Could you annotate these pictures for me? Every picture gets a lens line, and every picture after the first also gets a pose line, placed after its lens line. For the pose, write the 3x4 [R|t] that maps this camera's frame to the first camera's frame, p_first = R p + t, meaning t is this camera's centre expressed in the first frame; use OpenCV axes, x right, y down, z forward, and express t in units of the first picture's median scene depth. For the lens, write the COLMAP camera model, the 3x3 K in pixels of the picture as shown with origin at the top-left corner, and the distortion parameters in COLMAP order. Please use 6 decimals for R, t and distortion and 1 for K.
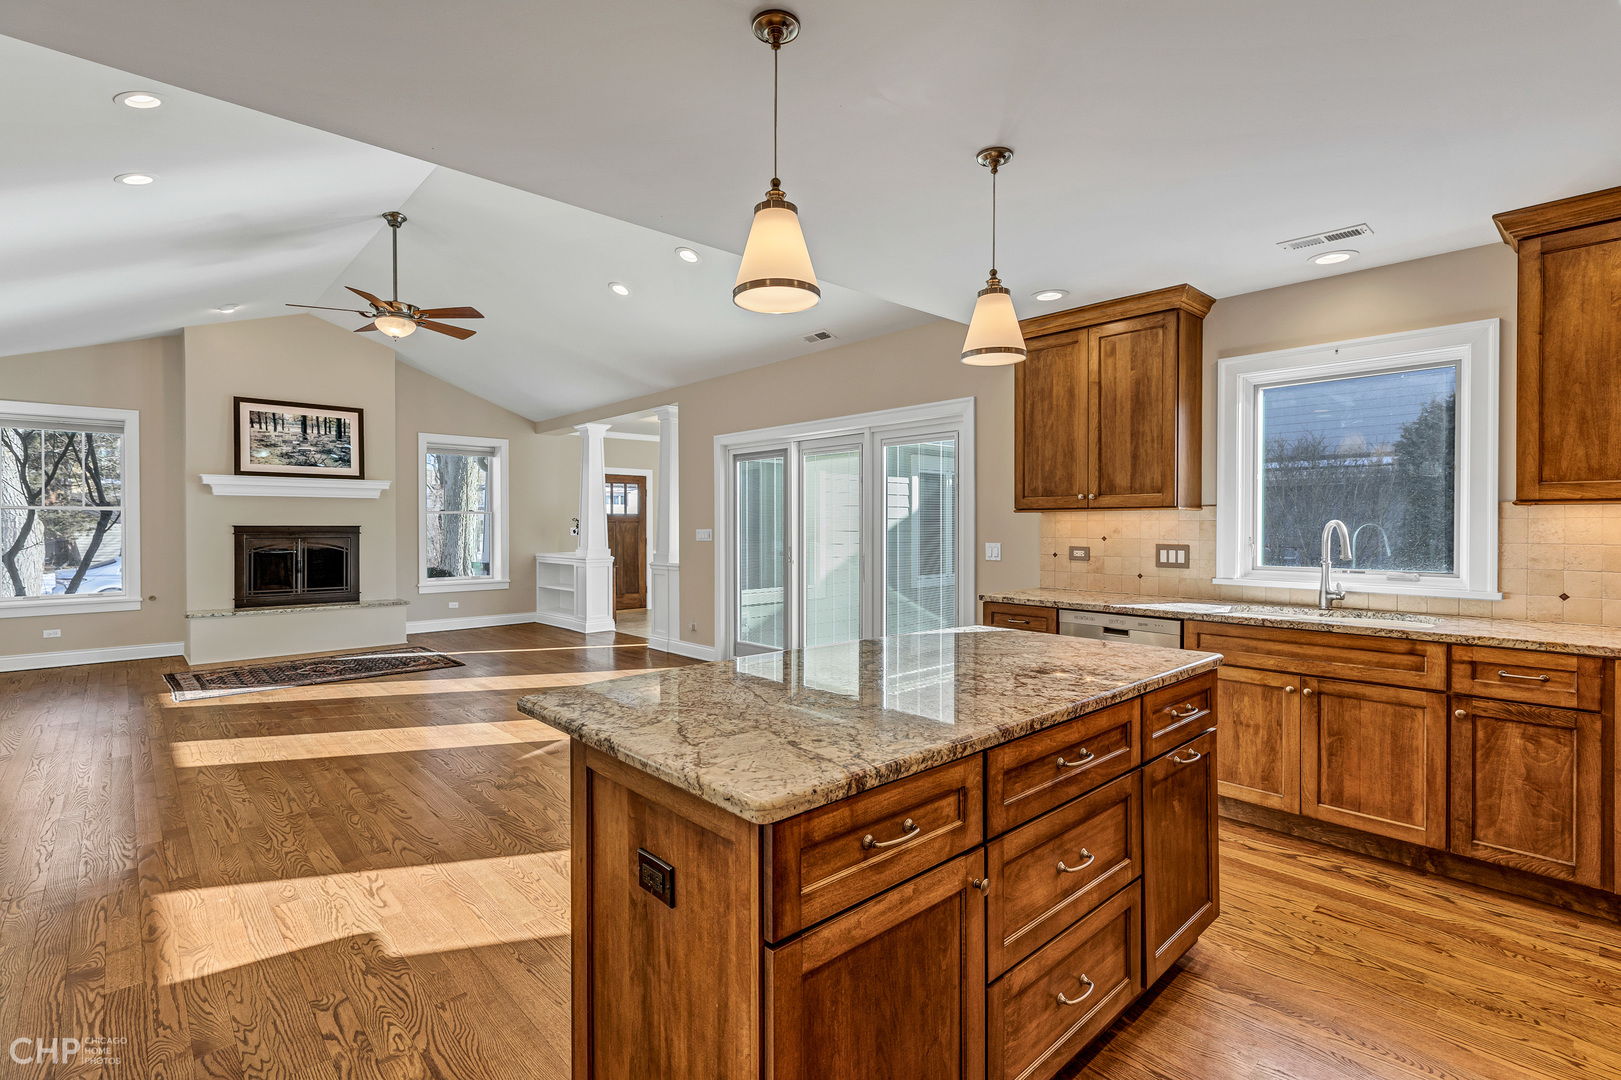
lens RADIAL K [[743.1, 0, 819.1], [0, 743.1, 528.9], [0, 0, 1]] dist [0.002595, -0.000620]
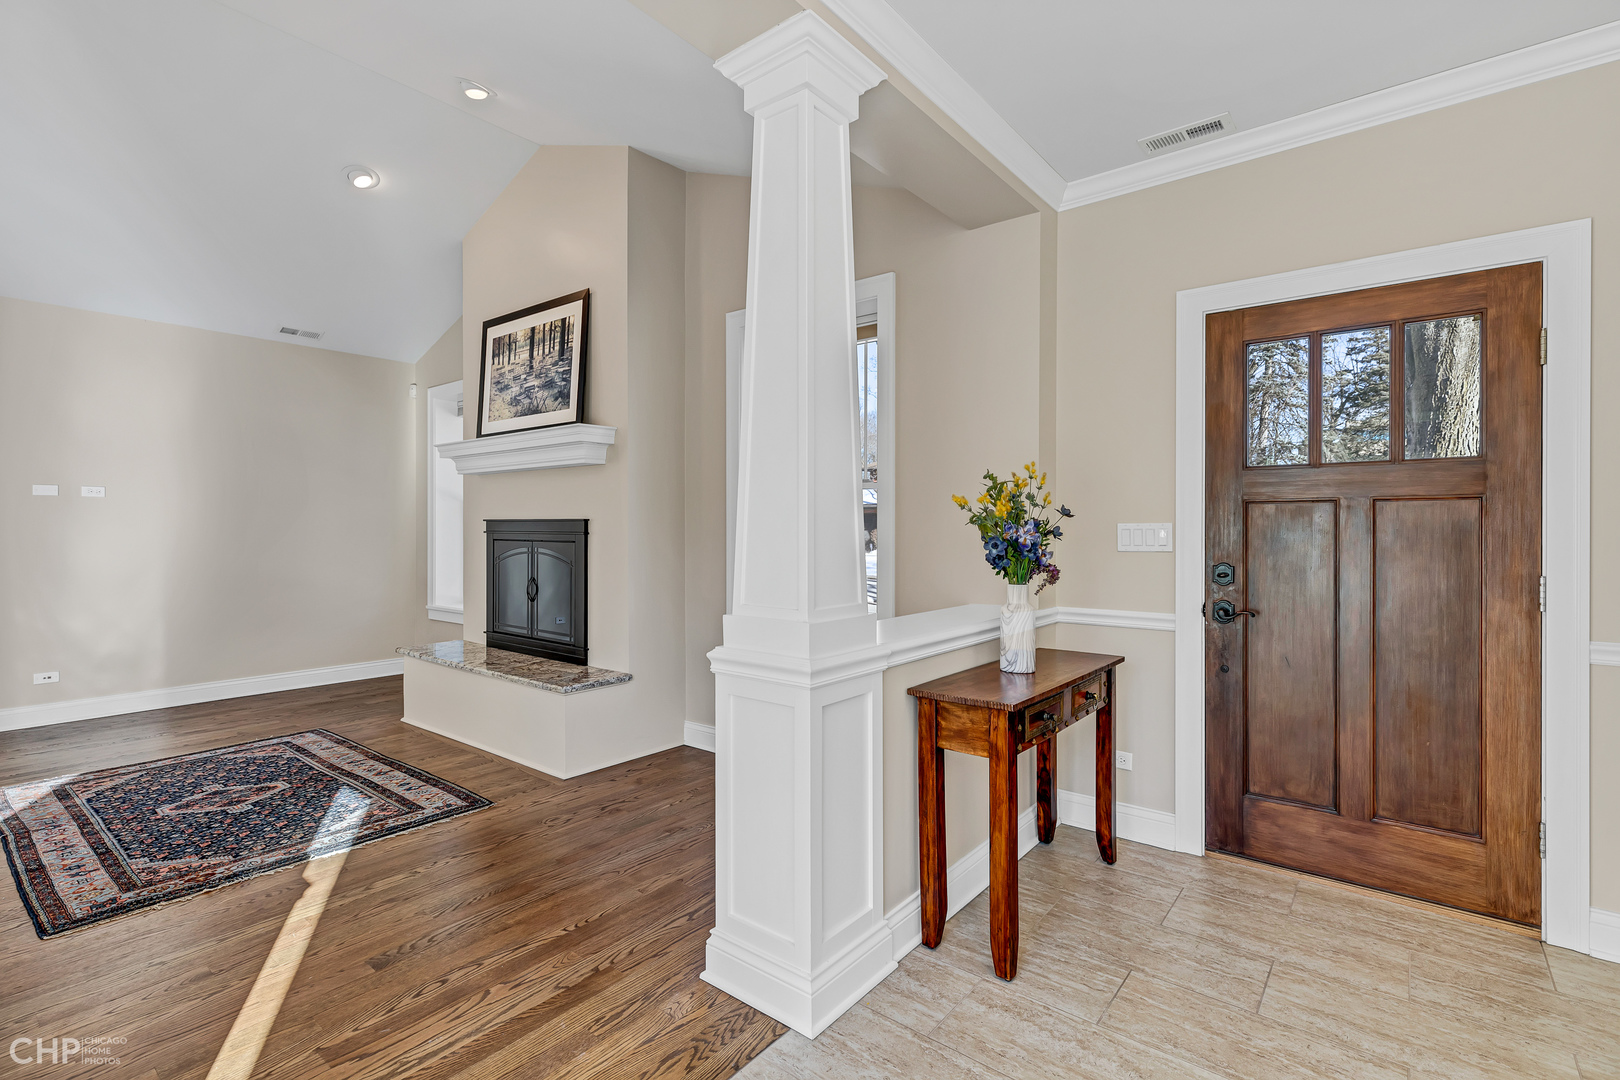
lens RADIAL K [[742.6, 0, 814.4], [0, 742.6, 524.2], [0, 0, 1]] dist [0.002595, -0.000620]
pose [[0.137394, -0.002140, -0.990514, -0.100646], [-0.005593, 0.999980, -0.002936, -0.000051], [0.990501, 0.005944, 0.137379, 1.214118]]
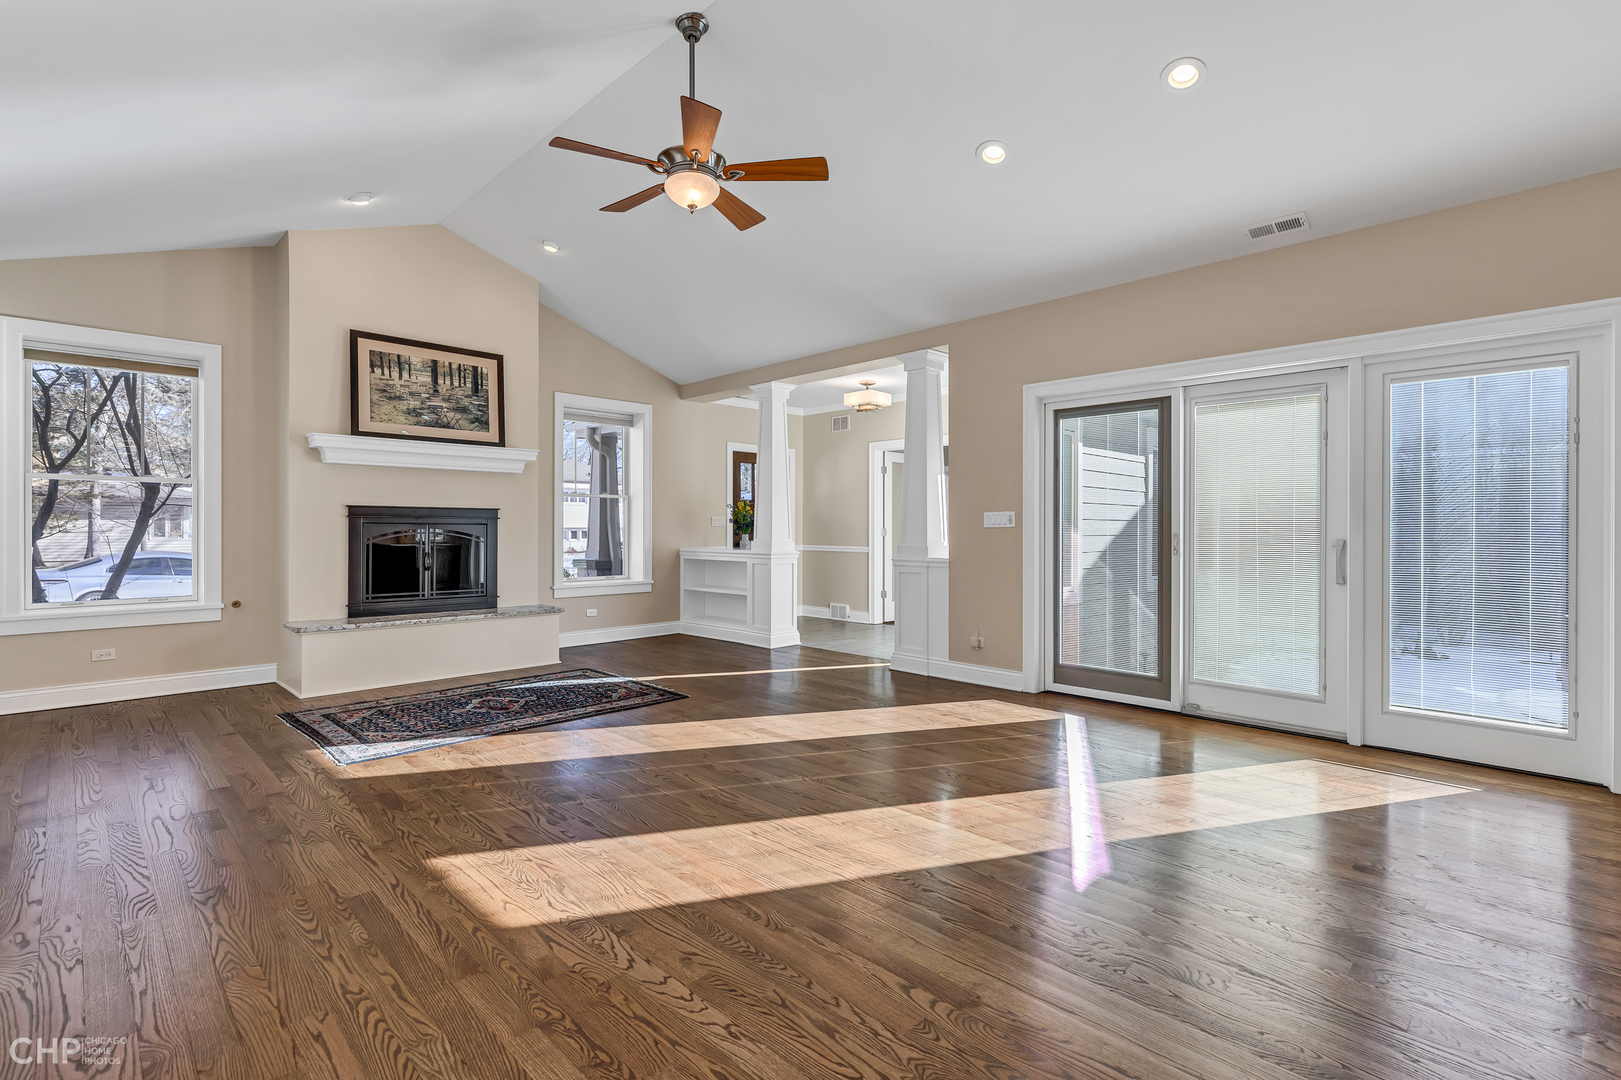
lens RADIAL K [[743.1, 0, 808.4], [0, 743.1, 528.3], [0, 0, 1]] dist [0.002595, -0.000620]
pose [[0.999426, 0.003022, 0.033746, -0.363536], [-0.002850, 0.999983, -0.005136, 0.021085], [-0.033761, 0.005037, 0.999417, 0.255504]]
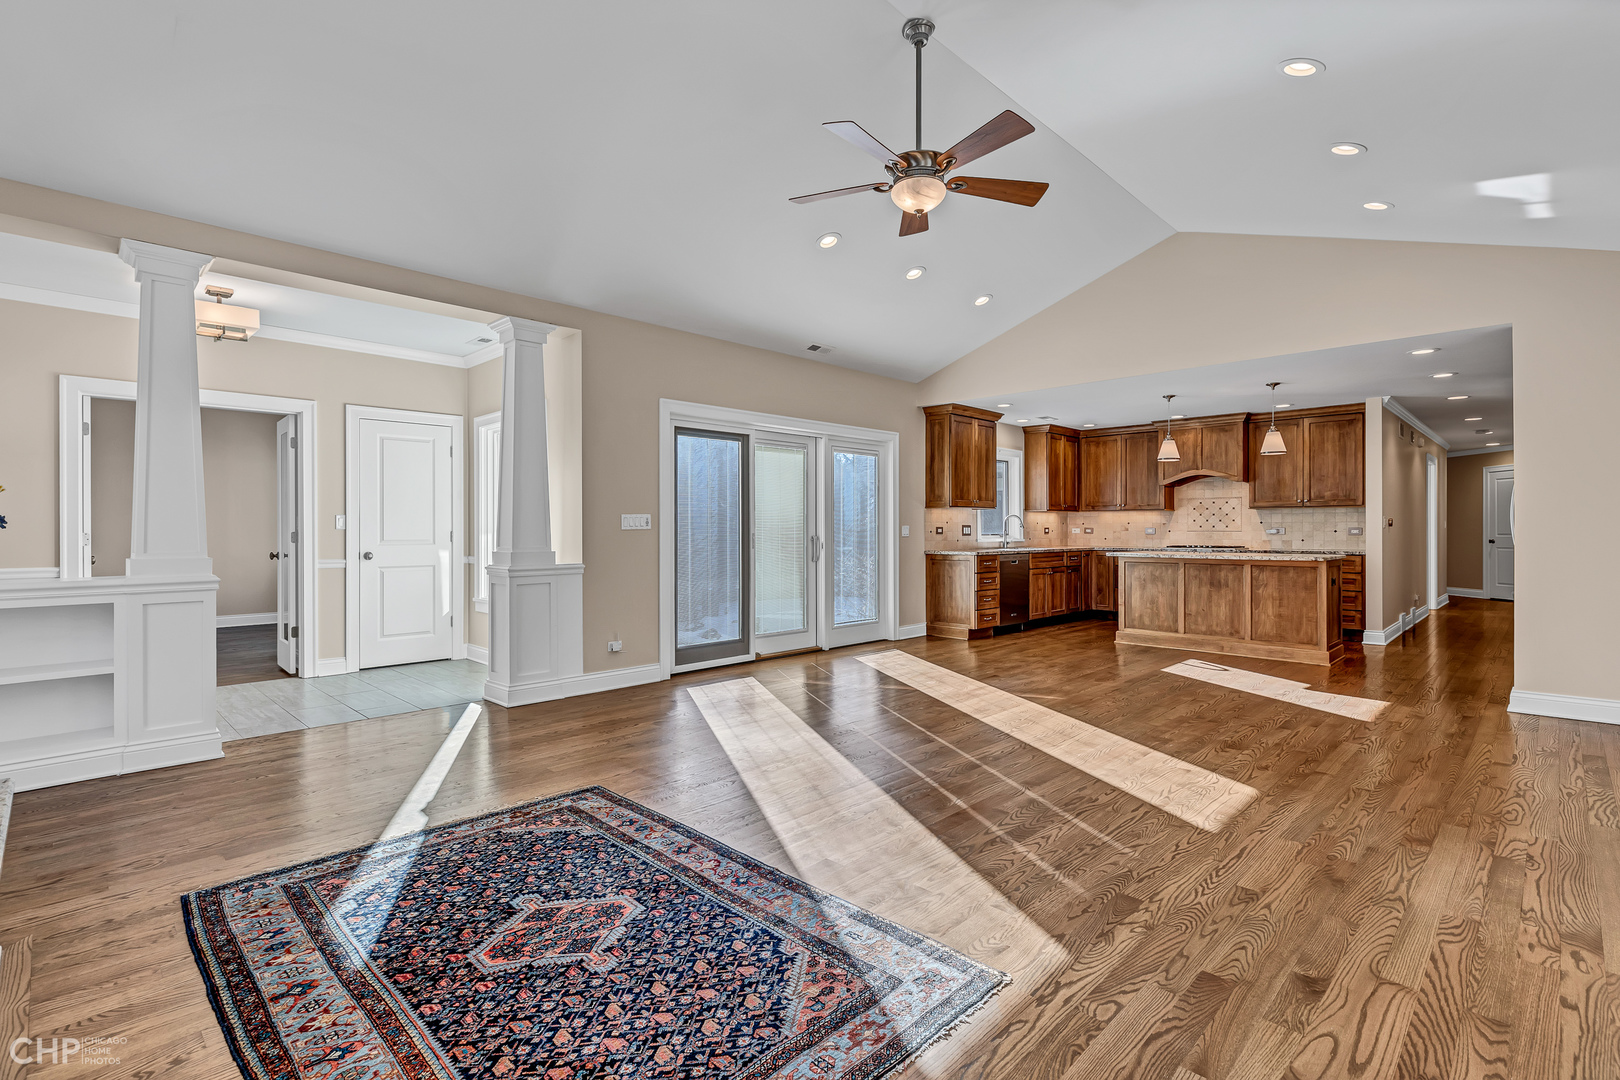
lens RADIAL K [[742.6, 0, 808.2], [0, 742.6, 530.9], [0, 0, 1]] dist [0.002595, -0.000620]
pose [[-0.027355, 0.000049, 0.999626, -0.904449], [0.007301, 0.999973, 0.000150, 0.018783], [-0.999599, 0.007303, -0.027354, 0.824501]]
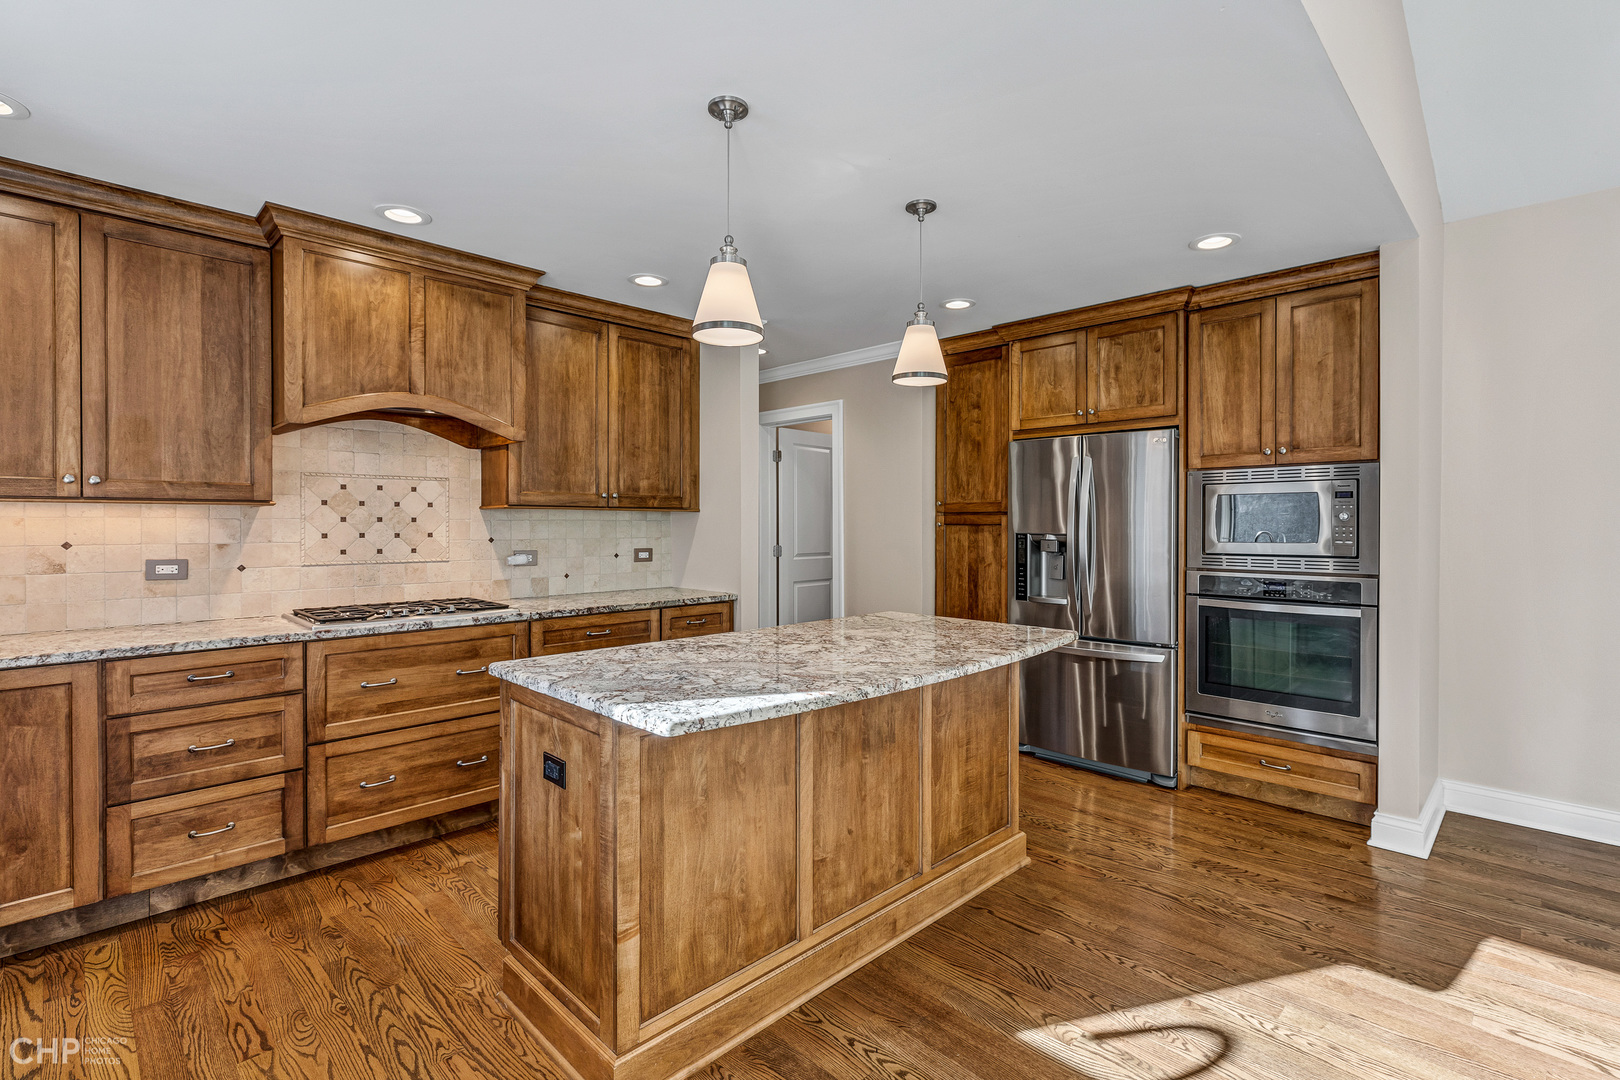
lens RADIAL K [[742.6, 0, 805.1], [0, 742.6, 535.8], [0, 0, 1]] dist [0.002595, -0.000620]
pose [[-0.999509, 0.000303, -0.031319, 0.050872], [-0.000440, 0.999718, 0.023723, -0.004070], [0.031317, 0.023725, -0.999228, 0.595845]]
